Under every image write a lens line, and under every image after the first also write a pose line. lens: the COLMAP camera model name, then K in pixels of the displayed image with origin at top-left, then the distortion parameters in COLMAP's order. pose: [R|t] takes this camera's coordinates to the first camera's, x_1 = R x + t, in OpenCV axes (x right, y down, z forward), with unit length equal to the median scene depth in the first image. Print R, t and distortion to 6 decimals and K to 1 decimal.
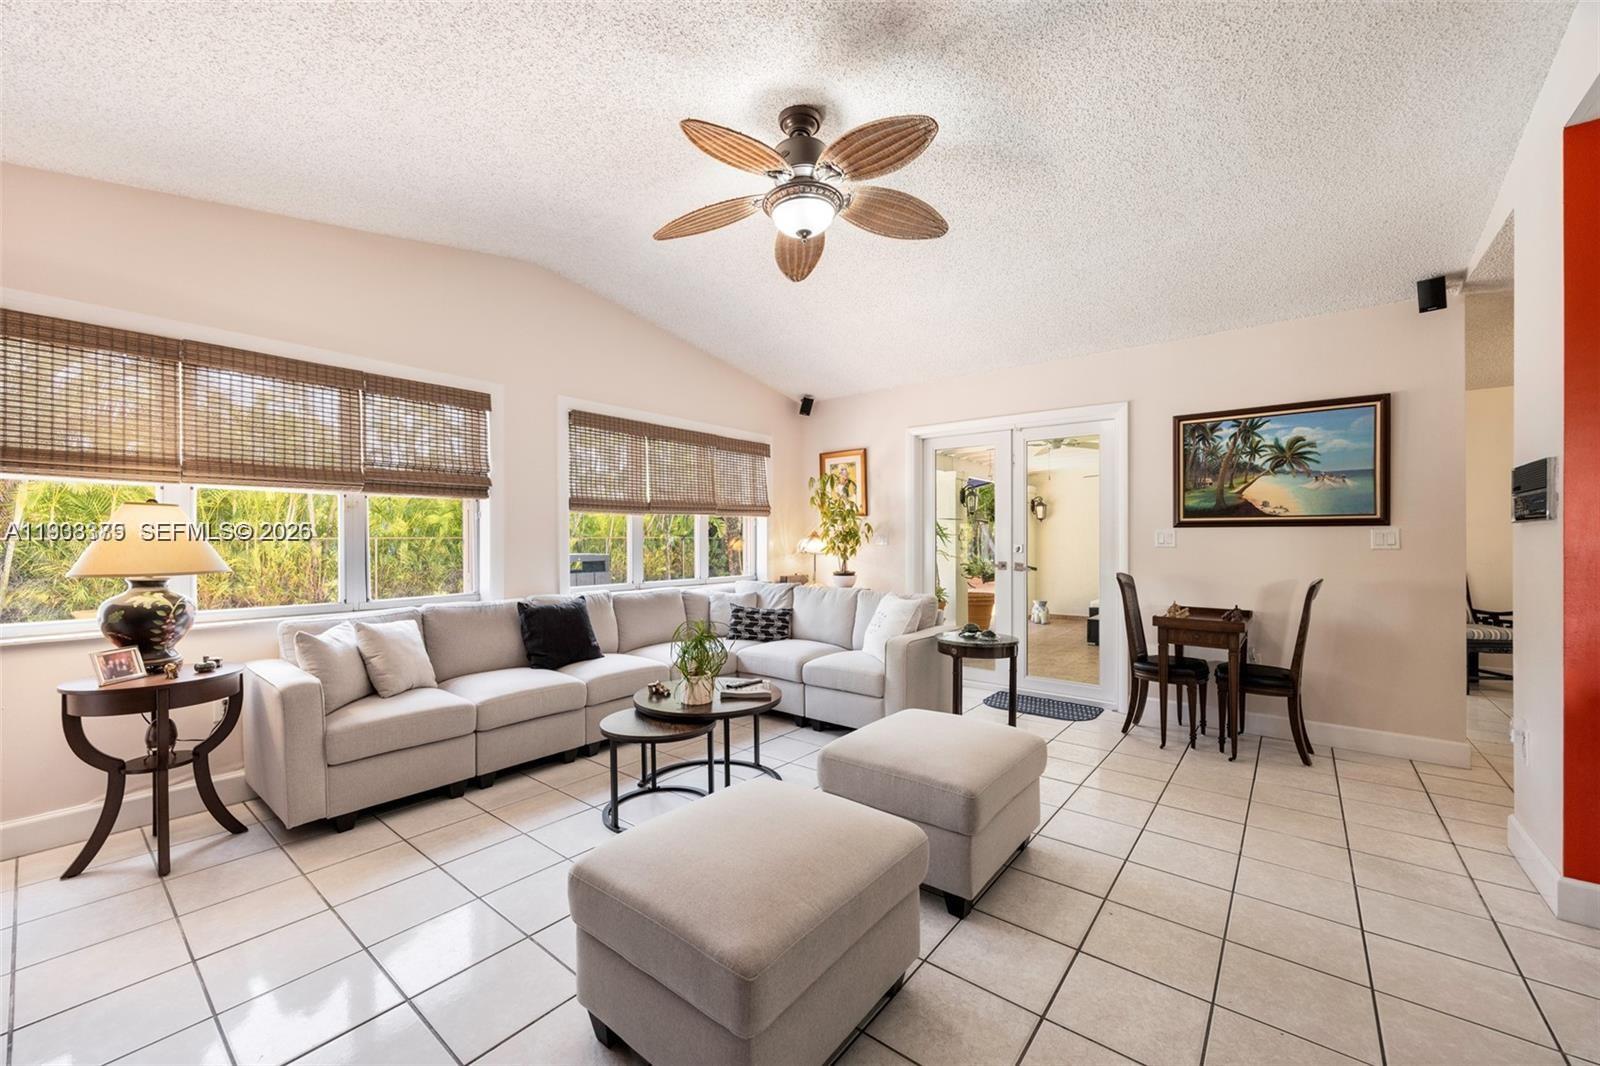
lens RADIAL K [[619.7, 0, 792.9], [0, 619.7, 535.5], [0, 0, 1]] dist [-0.000638, 0.000061]
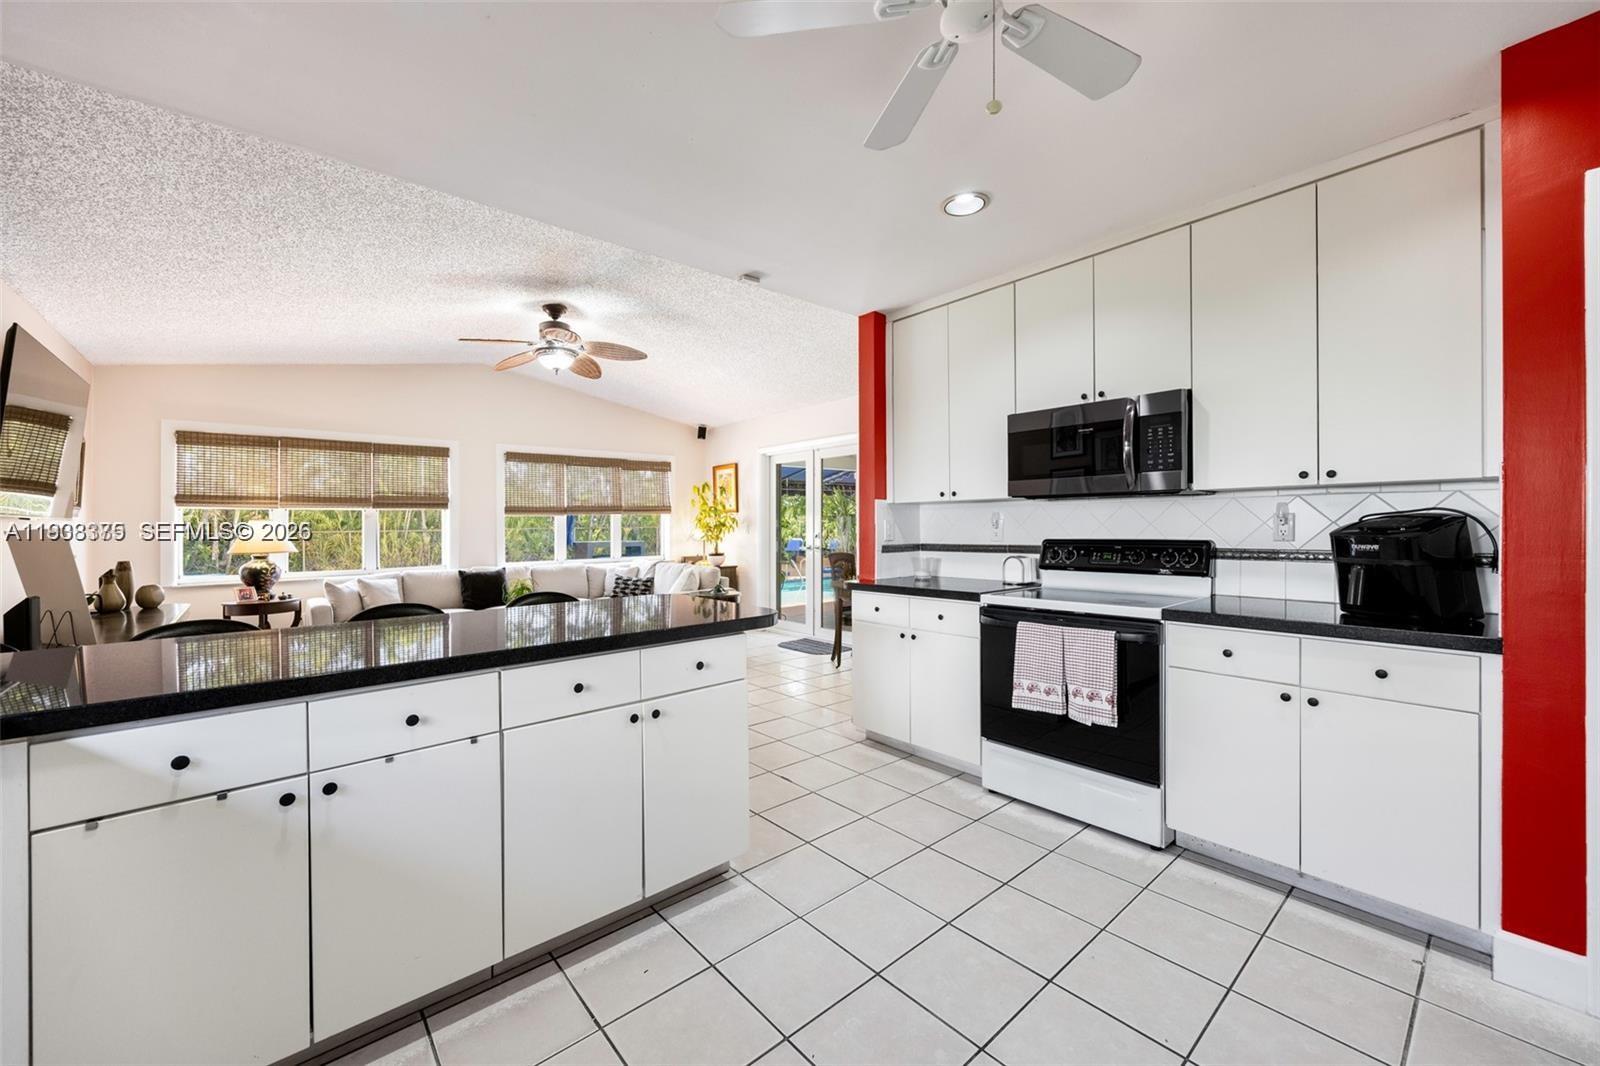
lens RADIAL K [[618.8, 0, 794.2], [0, 618.8, 520.7], [0, 0, 1]] dist [-0.000251, 0.000228]
pose [[0.983748, -0.012245, -0.179139, 0.729264], [0.012240, 0.999924, -0.001135, -0.014997], [0.179140, -0.001076, 0.983823, -0.483979]]
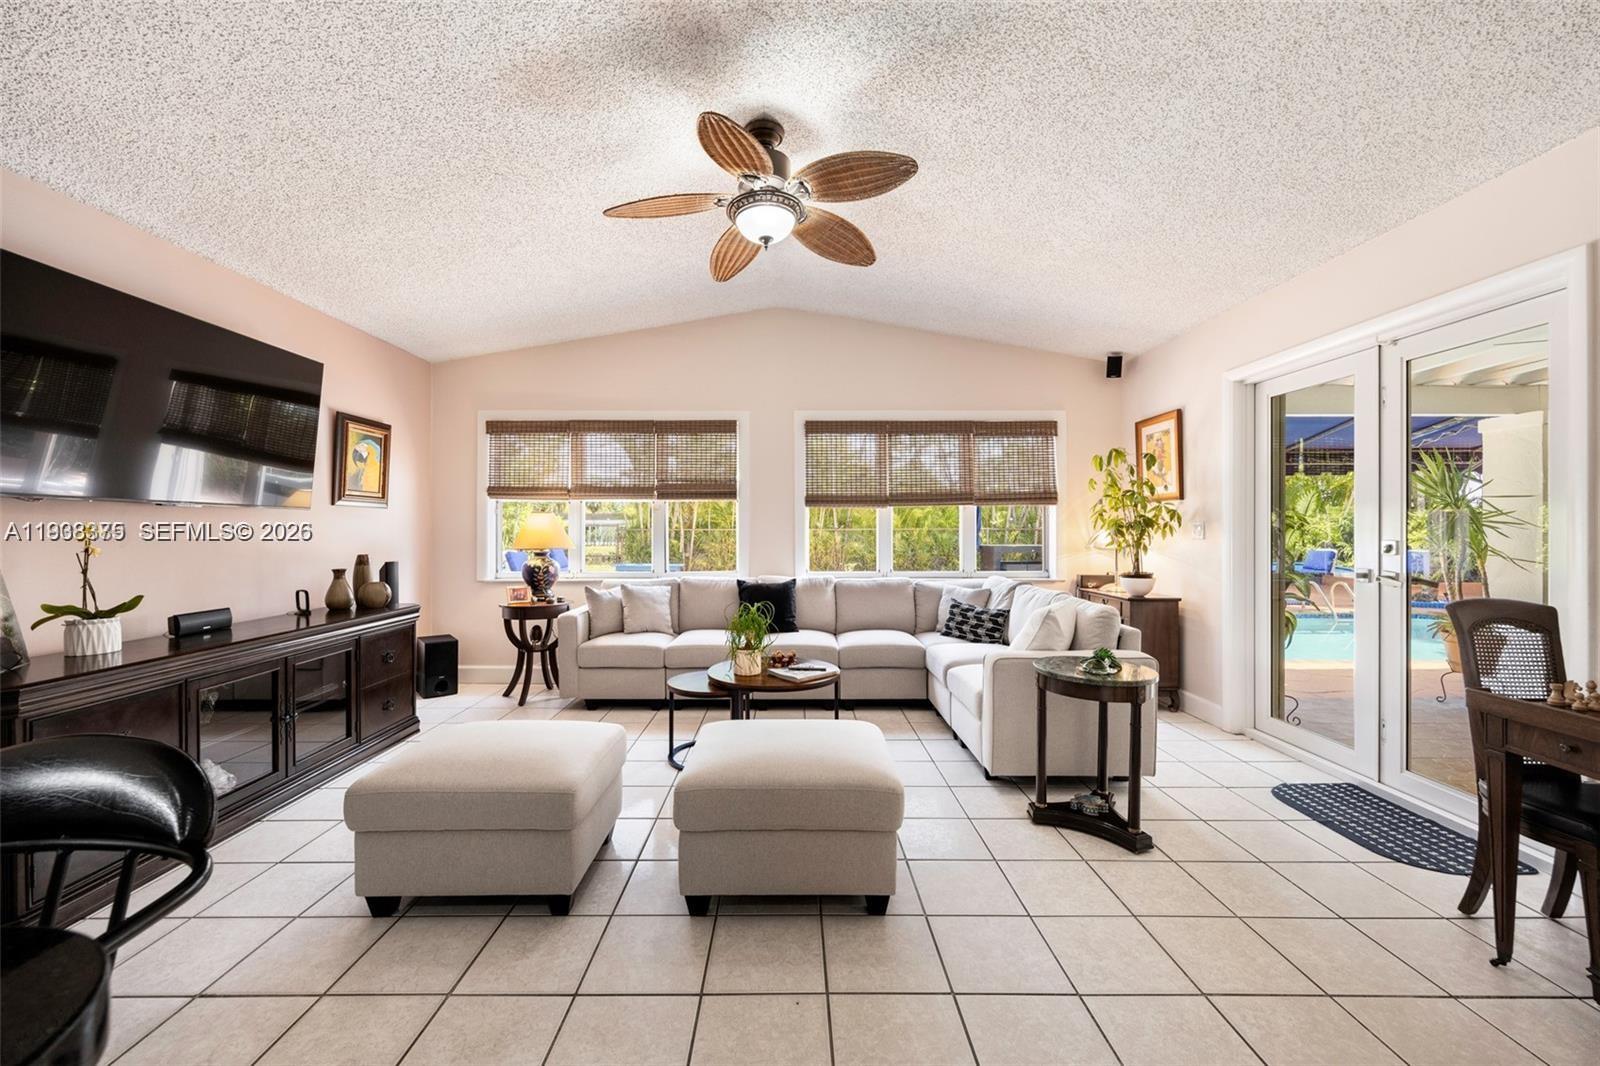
lens RADIAL K [[618.8, 0, 794.2], [0, 618.8, 520.7], [0, 0, 1]] dist [-0.000251, 0.000228]
pose [[0.635164, -0.011474, -0.772292, 0.593181], [0.004706, 0.999929, -0.010985, -0.000277], [0.772363, 0.003343, 0.635173, 0.256091]]
